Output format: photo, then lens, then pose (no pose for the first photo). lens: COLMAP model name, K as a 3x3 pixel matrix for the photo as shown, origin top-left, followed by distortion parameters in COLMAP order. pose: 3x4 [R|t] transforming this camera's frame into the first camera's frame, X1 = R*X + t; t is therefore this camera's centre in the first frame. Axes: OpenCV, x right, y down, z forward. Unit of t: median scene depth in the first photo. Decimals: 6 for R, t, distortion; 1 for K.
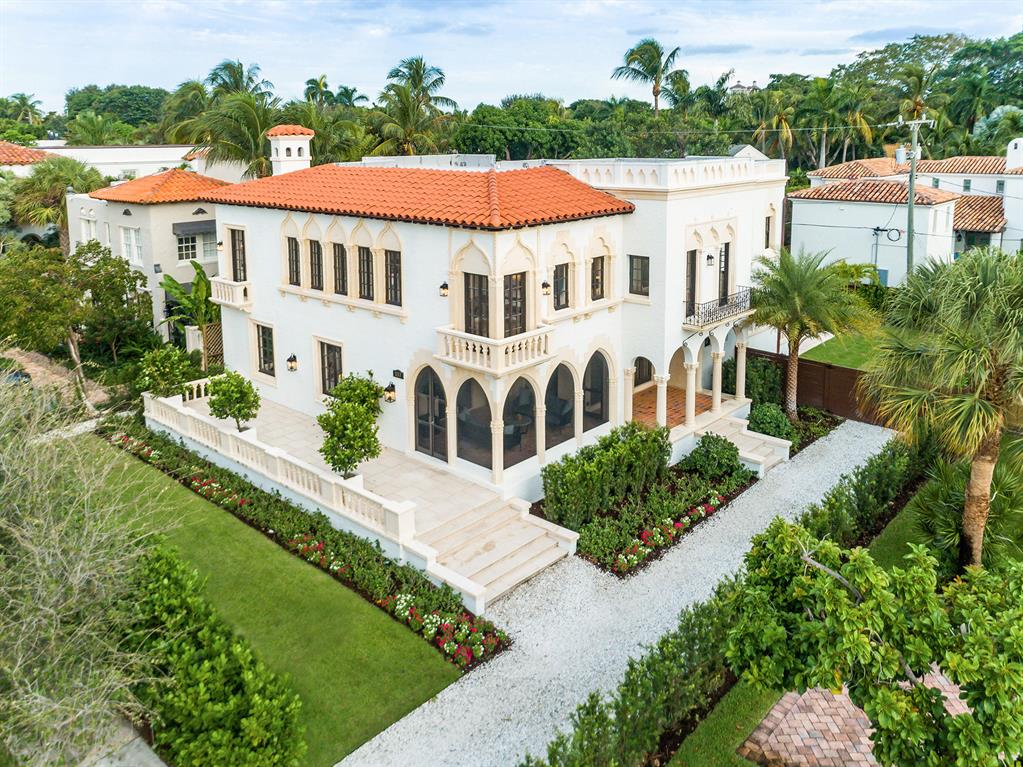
lens RADIAL K [[809.6, 0, 513.1], [0, 809.6, 244.6], [0, 0, 1]] dist [0.012810, 0.003981]
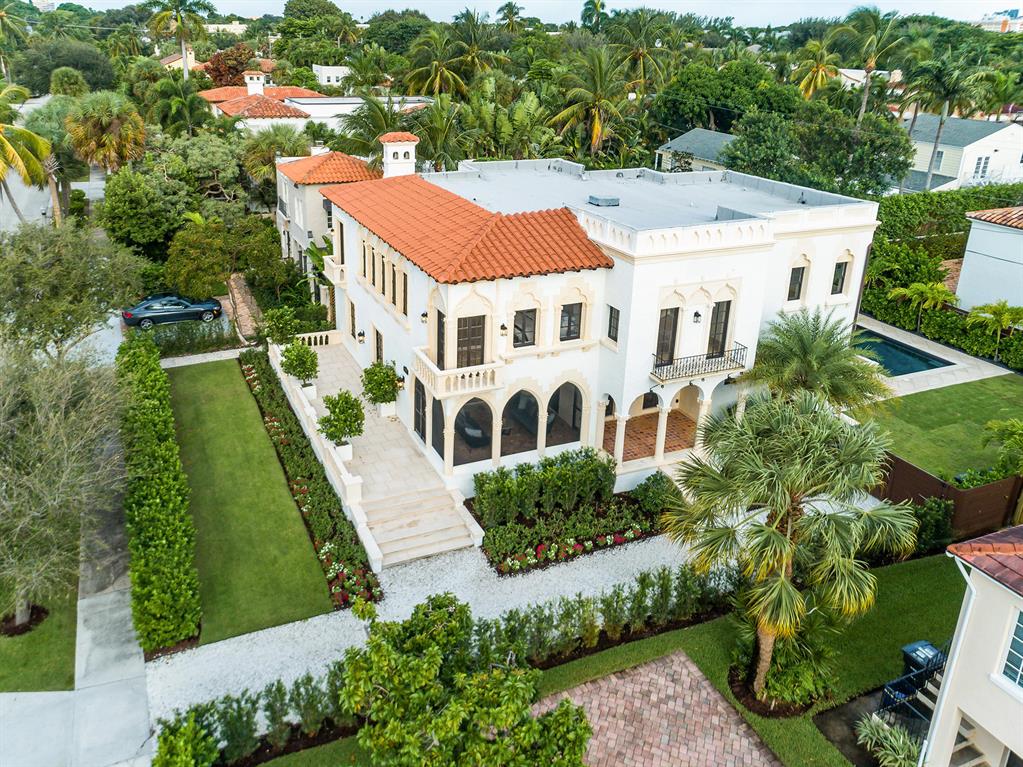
lens RADIAL K [[787.7, 0, 461.5], [0, 787.7, 308.2], [0, 0, 1]] dist [0.023834, 0.002680]
pose [[0.906177, 0.164459, -0.389610, 0.388299], [-0.085277, 0.973422, 0.212551, -0.196734], [0.414211, -0.159384, 0.896117, -0.042597]]
